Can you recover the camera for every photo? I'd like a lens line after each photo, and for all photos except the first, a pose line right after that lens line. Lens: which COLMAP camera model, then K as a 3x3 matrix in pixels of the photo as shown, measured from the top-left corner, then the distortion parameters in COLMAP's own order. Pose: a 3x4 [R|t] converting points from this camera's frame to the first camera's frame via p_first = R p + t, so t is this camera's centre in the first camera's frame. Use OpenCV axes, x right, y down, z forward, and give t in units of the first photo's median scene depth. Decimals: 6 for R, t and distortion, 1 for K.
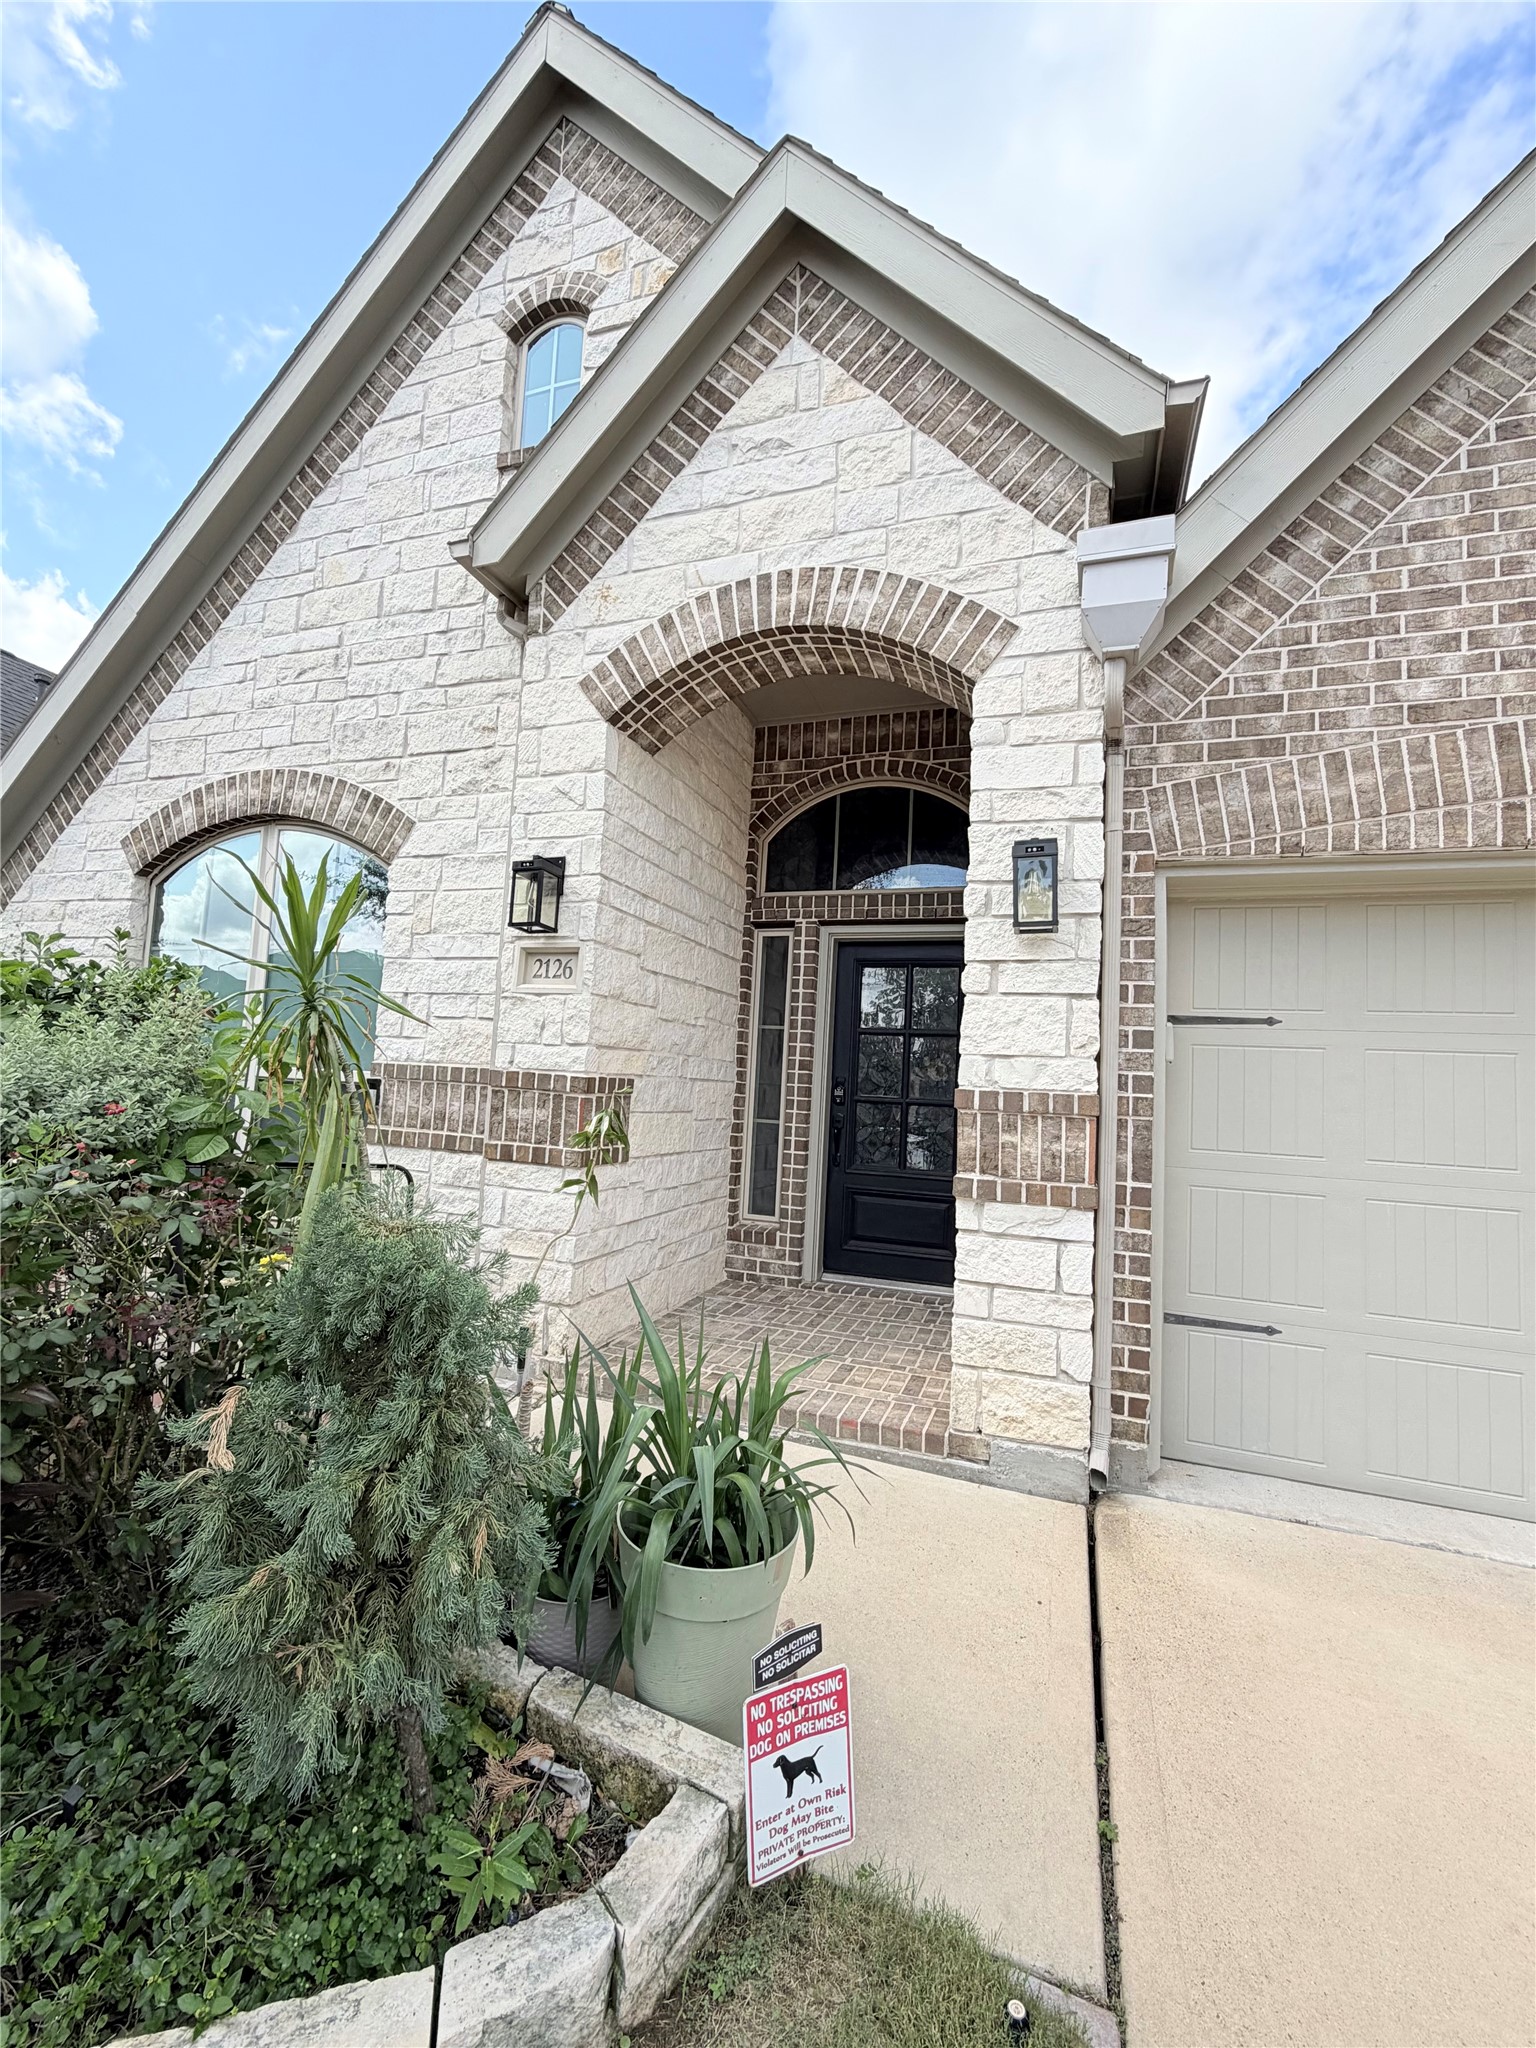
lens RADIAL K [[801.4, 0, 768.0], [0, 801.4, 1024.0], [0, 0, 1]] dist [-0.000186, -0.000200]
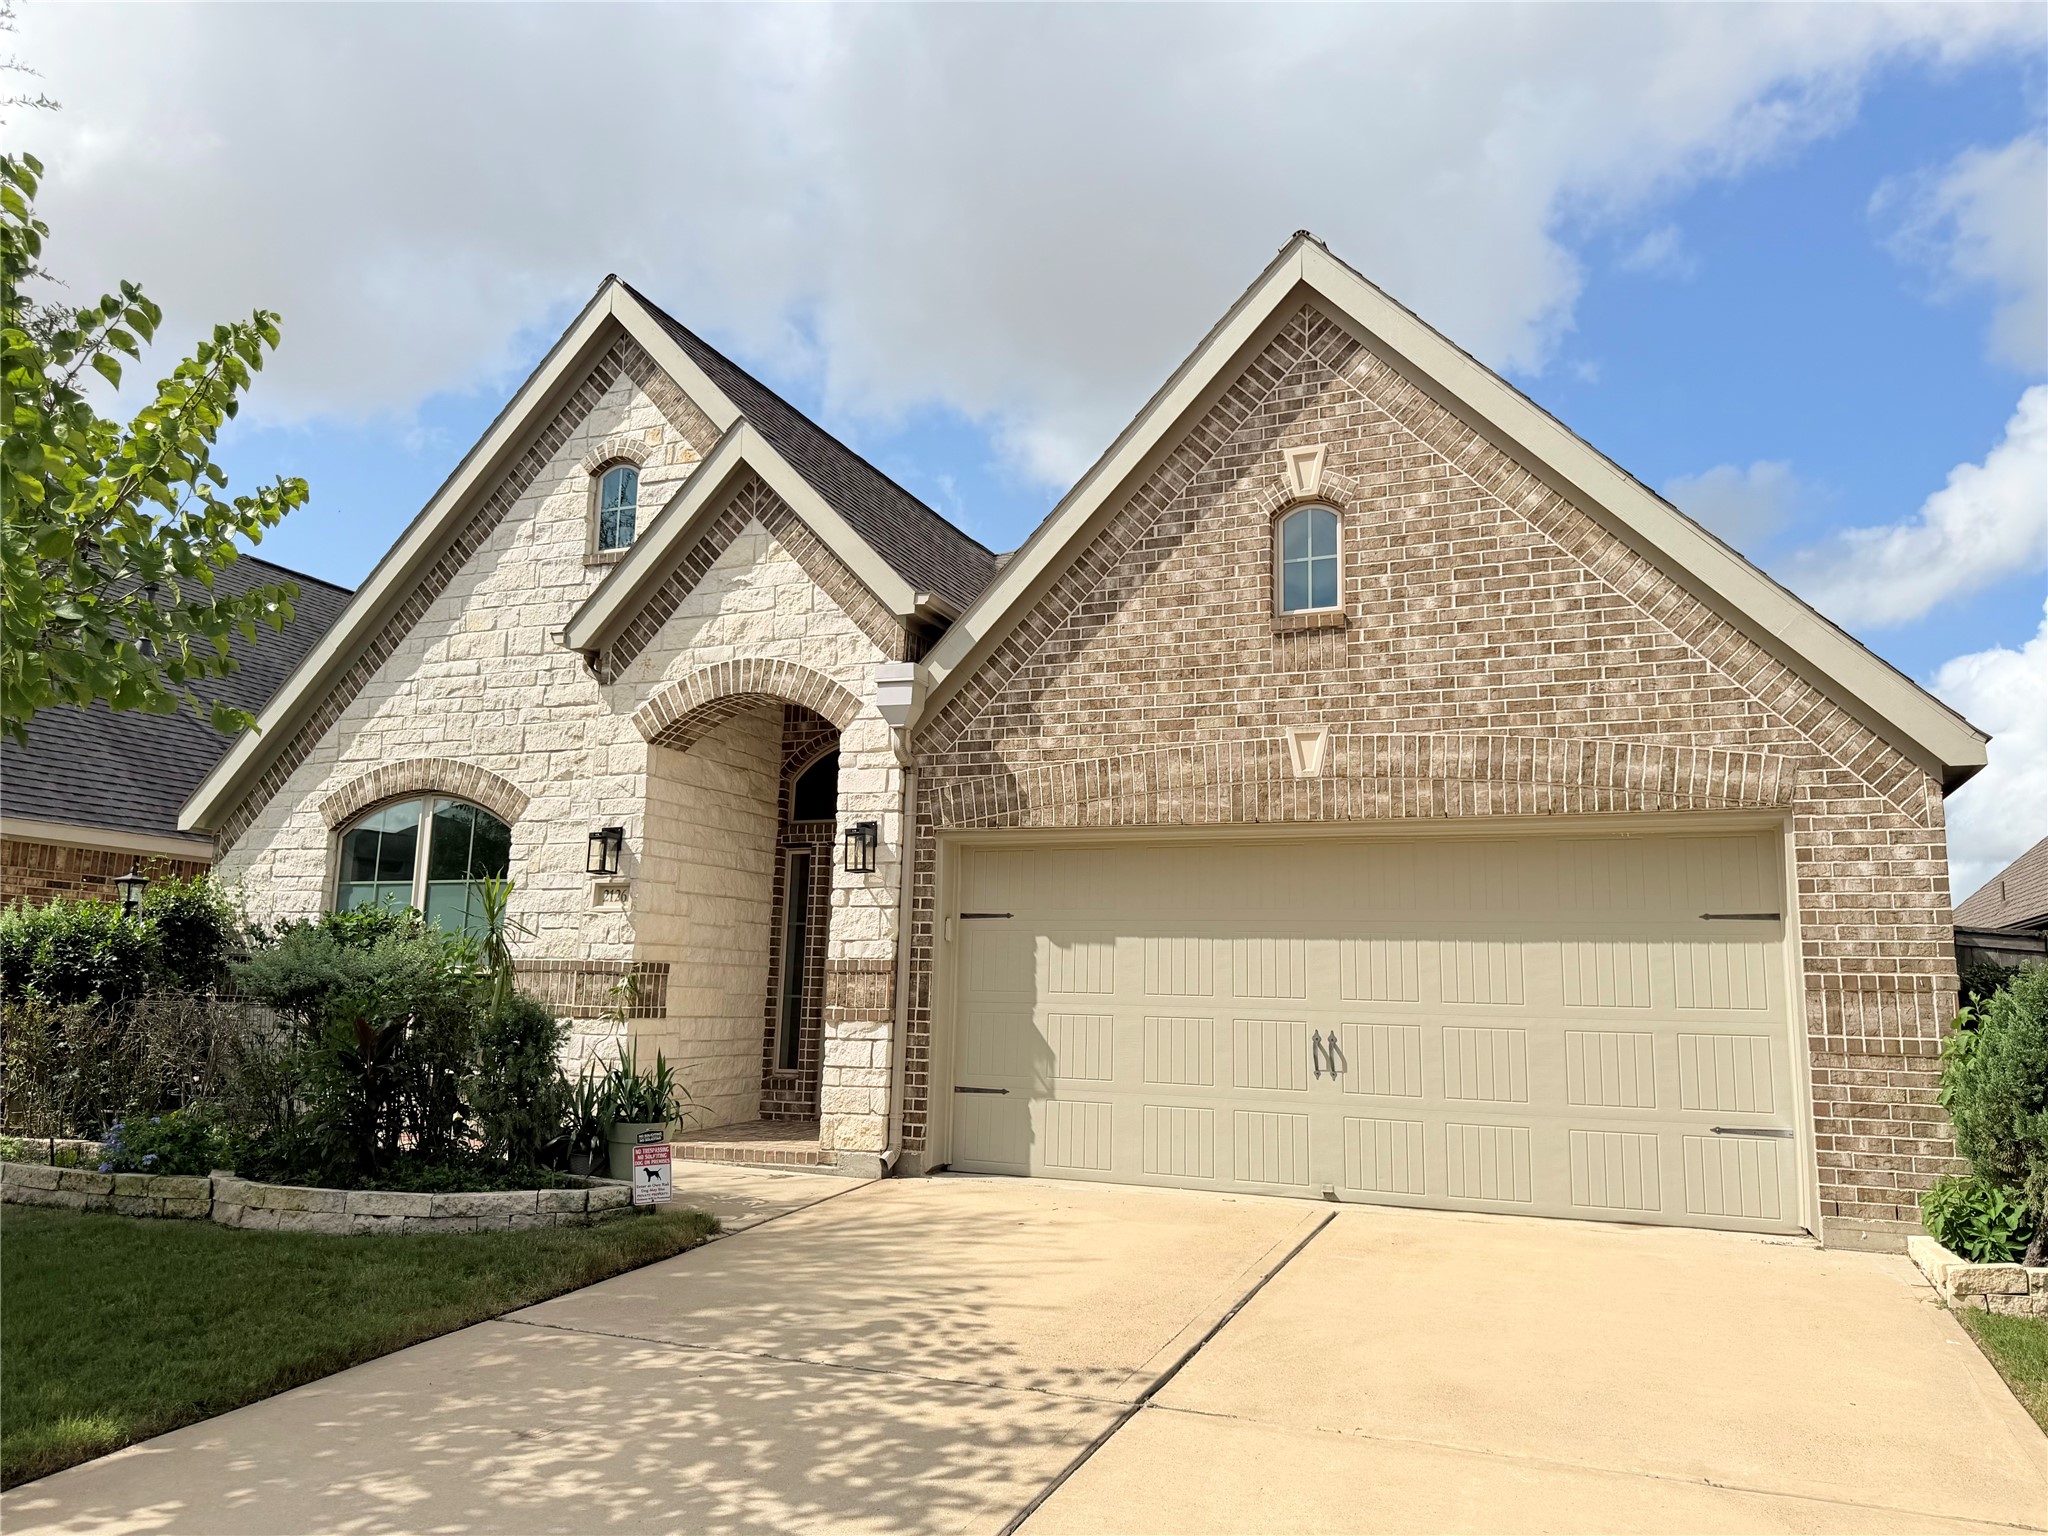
lens RADIAL K [[1326.5, 0, 1024.0], [0, 1326.5, 768.0], [0, 0, 1]] dist [0.165551, -0.335787]
pose [[0.997953, -0.037941, -0.051478, 0.704133], [0.032765, 0.994656, -0.097912, -0.033202], [0.054918, 0.096025, 0.993863, -1.674352]]
